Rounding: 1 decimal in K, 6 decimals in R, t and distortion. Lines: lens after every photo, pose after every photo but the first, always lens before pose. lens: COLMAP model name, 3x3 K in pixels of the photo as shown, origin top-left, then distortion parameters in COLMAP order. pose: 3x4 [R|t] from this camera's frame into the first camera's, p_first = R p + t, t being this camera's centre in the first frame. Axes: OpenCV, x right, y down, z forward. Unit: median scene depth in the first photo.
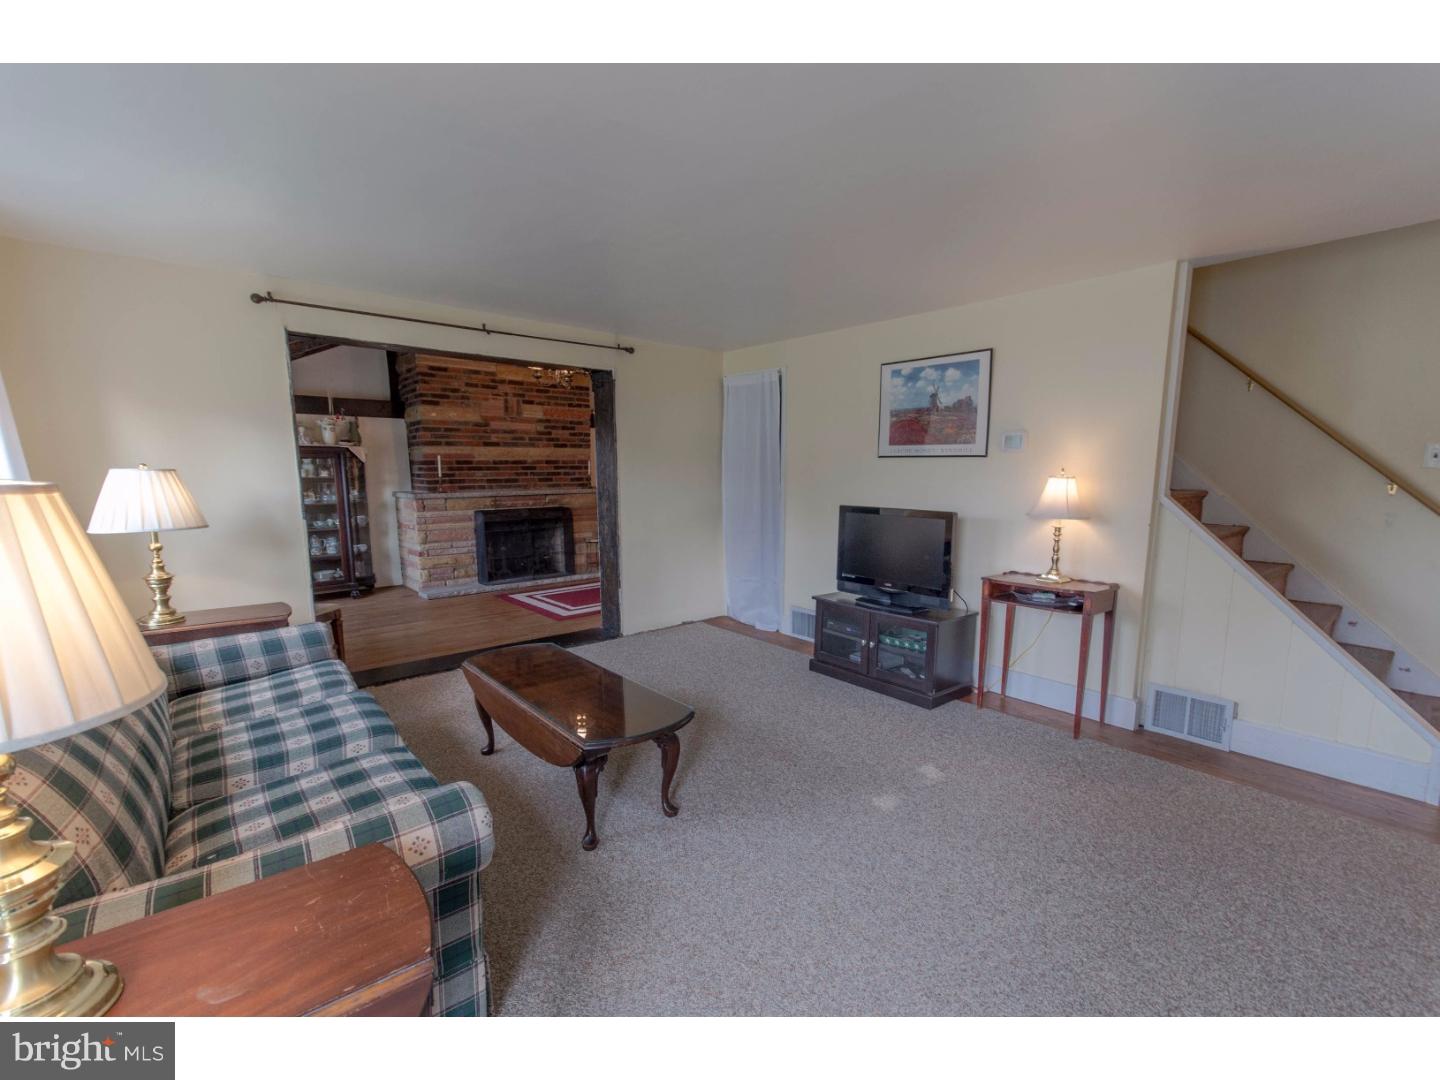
lens RADIAL K [[632.0, 0, 729.2], [0, 632.0, 551.6], [0, 0, 1]] dist [0.001570, -0.000597]
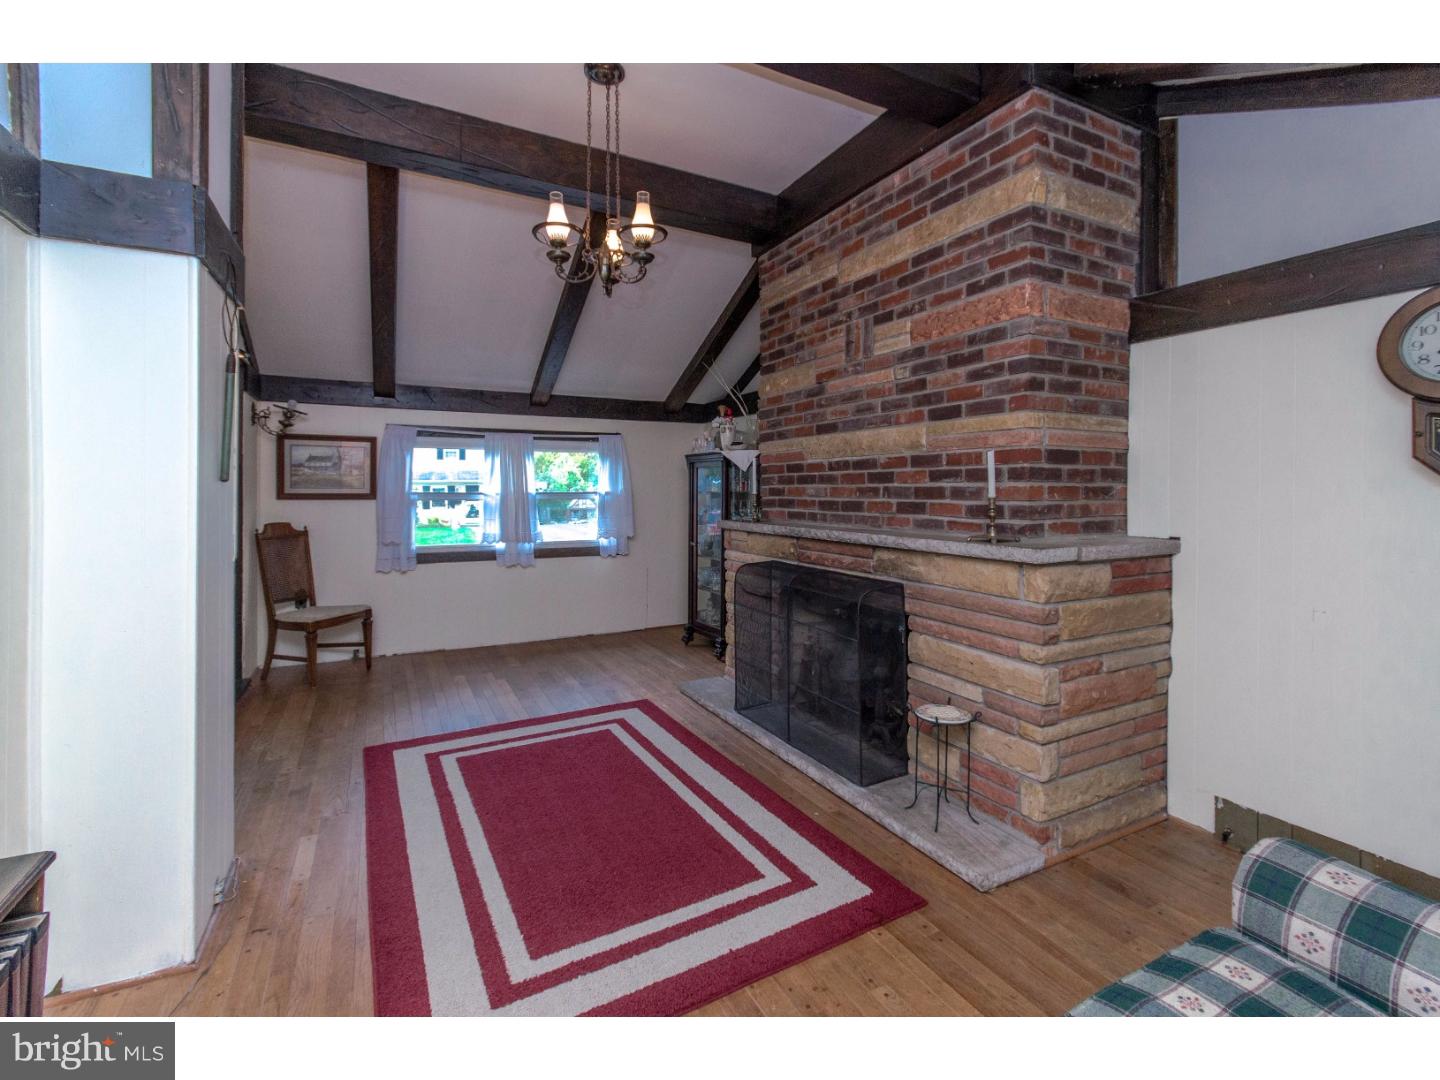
lens RADIAL K [[641.3, 0, 727.1], [0, 641.3, 483.2], [0, 0, 1]] dist [-0.000374, -0.000106]
pose [[-0.215328, -0.000733, -0.976542, 0.115250], [-0.126981, 0.991531, 0.027255, -0.134074], [0.968251, 0.129871, -0.213597, 1.046343]]
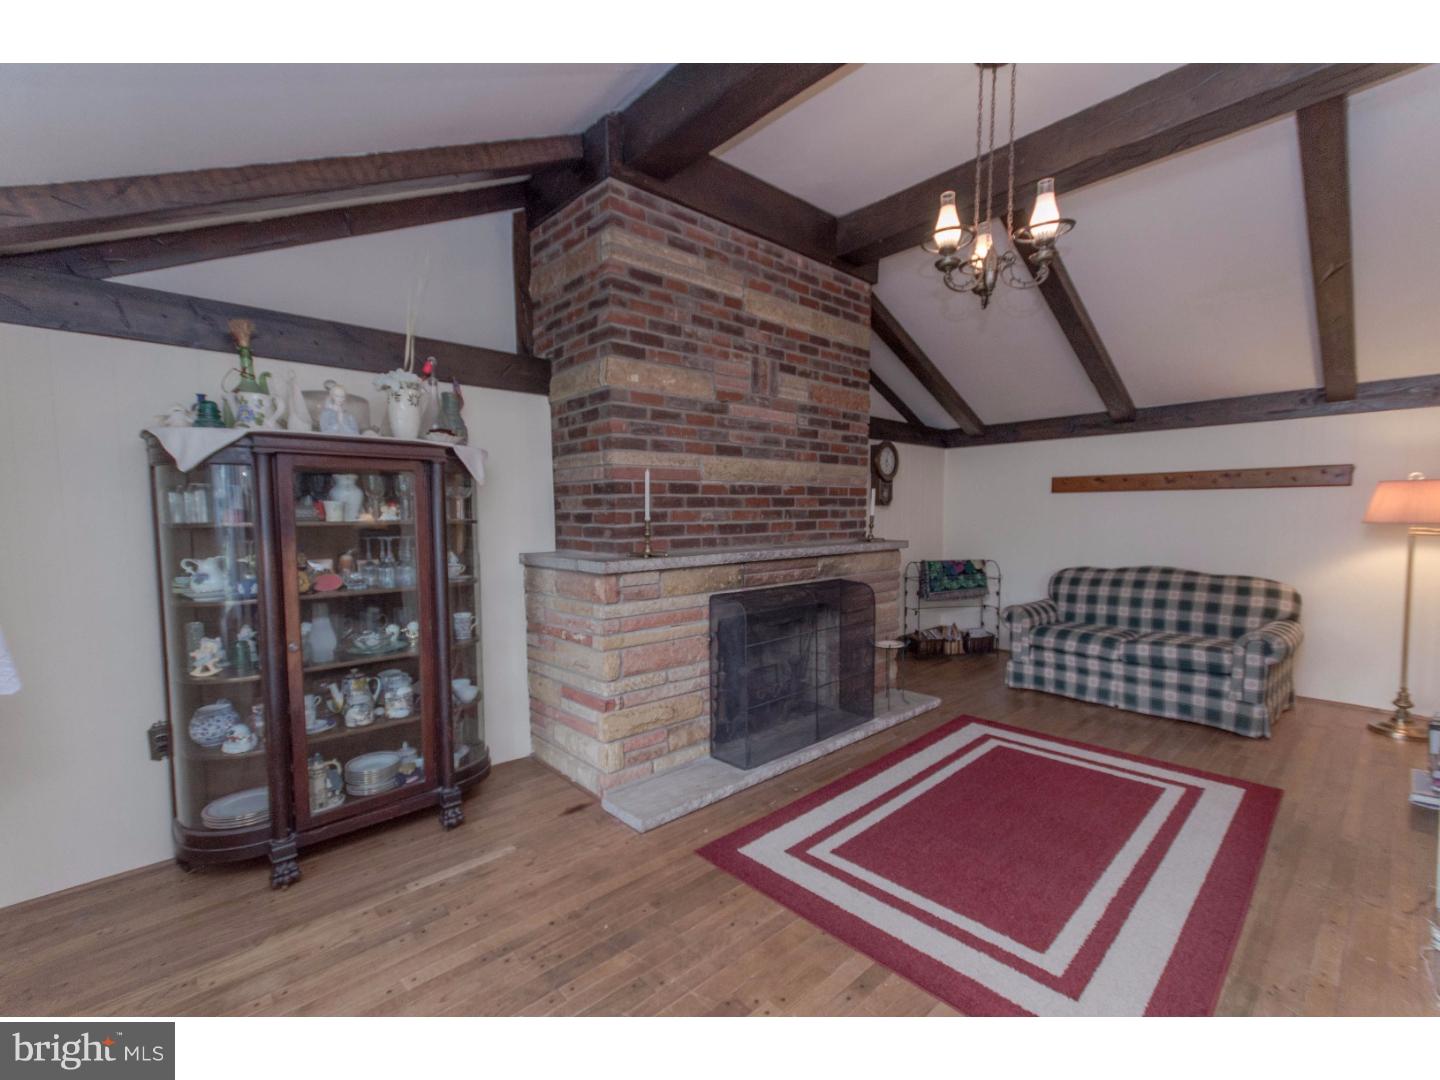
lens RADIAL K [[632.0, 0, 729.2], [0, 632.0, 551.6], [0, 0, 1]] dist [0.001570, -0.000597]
pose [[0.999401, -0.001397, 0.034580, -0.396602], [0.003664, 0.997841, -0.065577, -0.065085], [-0.034414, 0.065665, 0.997248, 0.541405]]
